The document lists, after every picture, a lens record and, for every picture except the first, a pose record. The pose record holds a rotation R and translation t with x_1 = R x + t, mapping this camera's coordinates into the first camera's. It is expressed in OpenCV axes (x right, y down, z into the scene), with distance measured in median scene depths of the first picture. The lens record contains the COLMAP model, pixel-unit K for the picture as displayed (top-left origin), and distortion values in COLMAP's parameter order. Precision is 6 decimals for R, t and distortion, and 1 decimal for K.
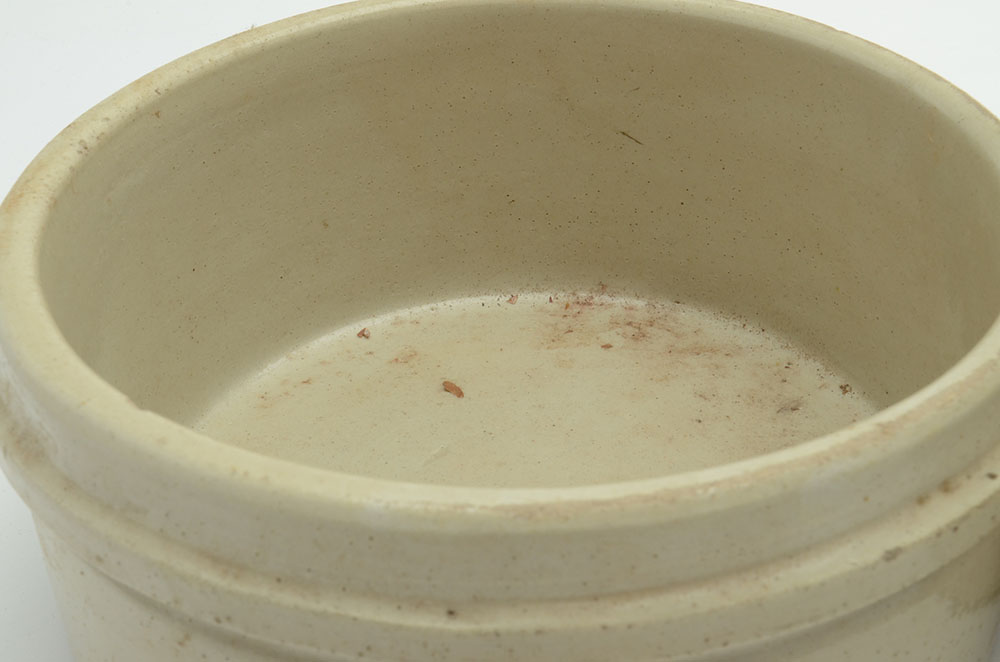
lens RADIAL K [[1642.3, 0, 501.6], [0, 1642.3, 331.8], [0, 0, 1]] dist [0.001666, 0.000000]
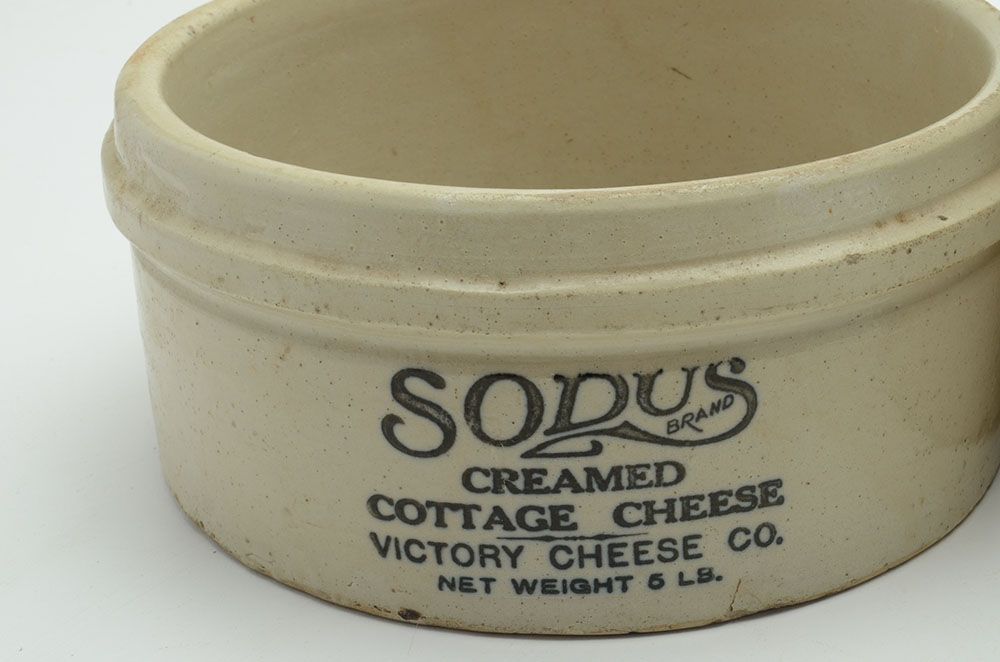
lens RADIAL K [[2393.3, 0, 499.0], [0, 2393.3, 330.4], [0, 0, 1]] dist [0.093850, 0.000000]
pose [[0.999025, 0.009713, -0.043065, 0.045626], [-0.017506, 0.982681, -0.184475, 0.525275], [0.040527, 0.185049, 0.981893, -0.792741]]
